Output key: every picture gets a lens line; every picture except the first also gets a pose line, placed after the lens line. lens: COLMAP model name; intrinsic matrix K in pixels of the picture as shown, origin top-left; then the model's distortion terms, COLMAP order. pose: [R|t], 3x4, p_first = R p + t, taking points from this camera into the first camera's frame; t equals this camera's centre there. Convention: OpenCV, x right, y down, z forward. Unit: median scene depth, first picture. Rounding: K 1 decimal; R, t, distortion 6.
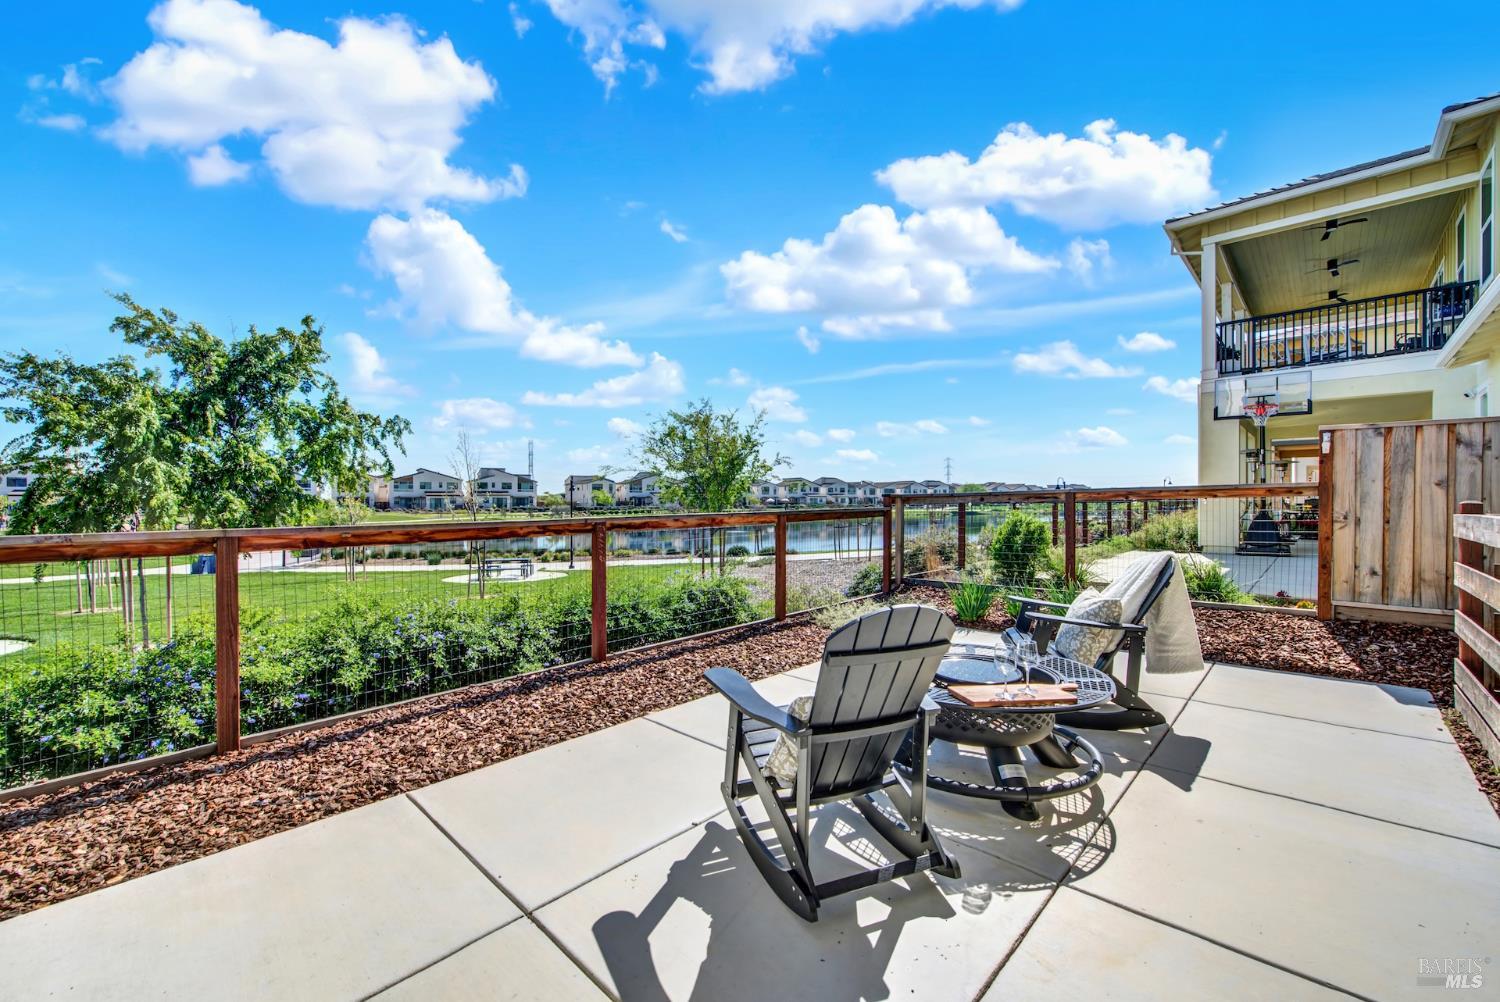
lens RADIAL K [[596.9, 0, 757.8], [0, 596.9, 504.8], [0, 0, 1]] dist [0.003765, -0.002708]
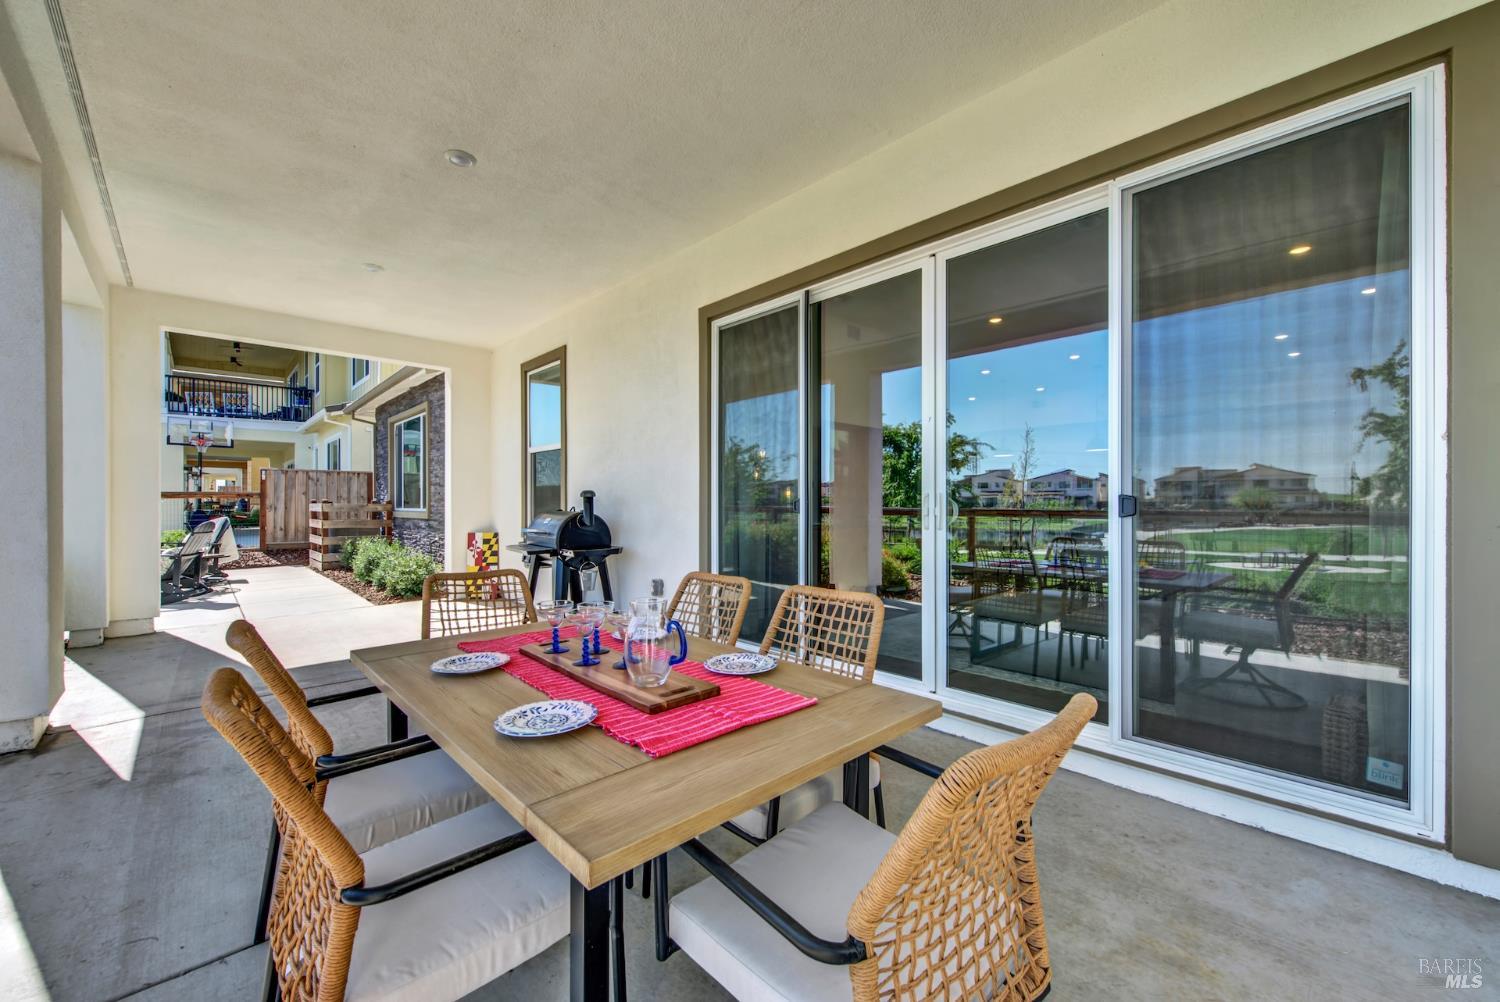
lens RADIAL K [[604.8, 0, 750.0], [0, 604.8, 501.0], [0, 0, 1]] dist [0.000621, -0.000088]
pose [[0.063673, 0.008314, 0.997936, -1.316212], [0.005073, 0.999950, -0.008654, 0.028469], [-0.997958, 0.005613, 0.063627, -1.070933]]
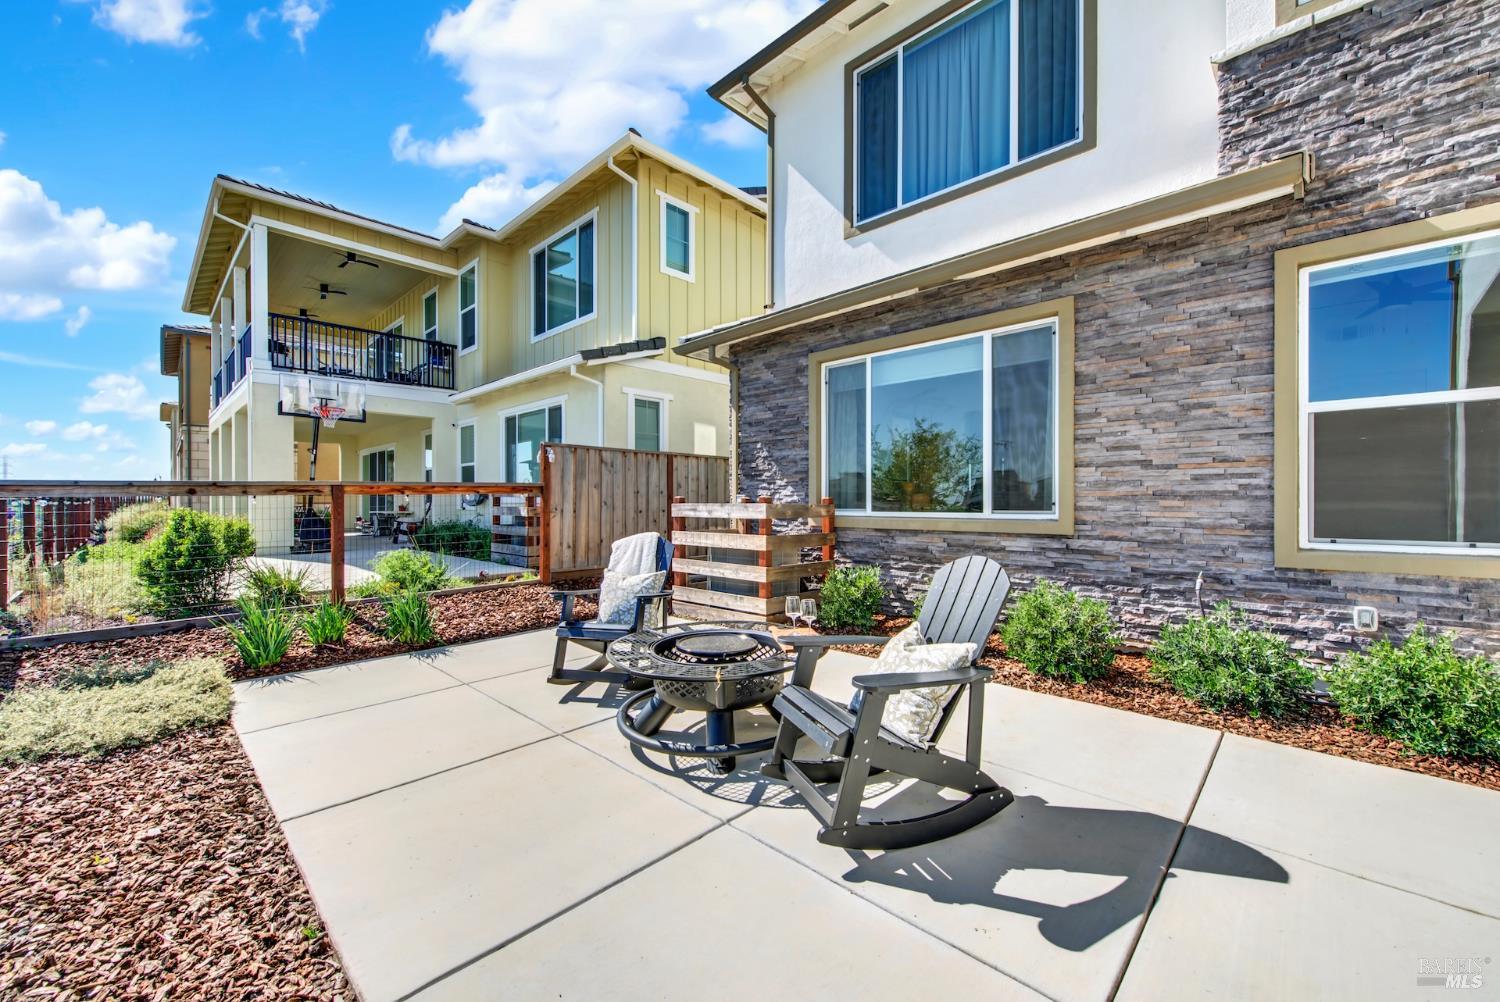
lens RADIAL K [[596.9, 0, 757.8], [0, 596.9, 504.8], [0, 0, 1]] dist [0.003765, -0.002708]
pose [[0.004574, -0.003878, 0.999982, -0.419525], [0.007483, 0.999965, 0.003844, 0.009685], [-0.999962, 0.007465, 0.004603, 0.525338]]
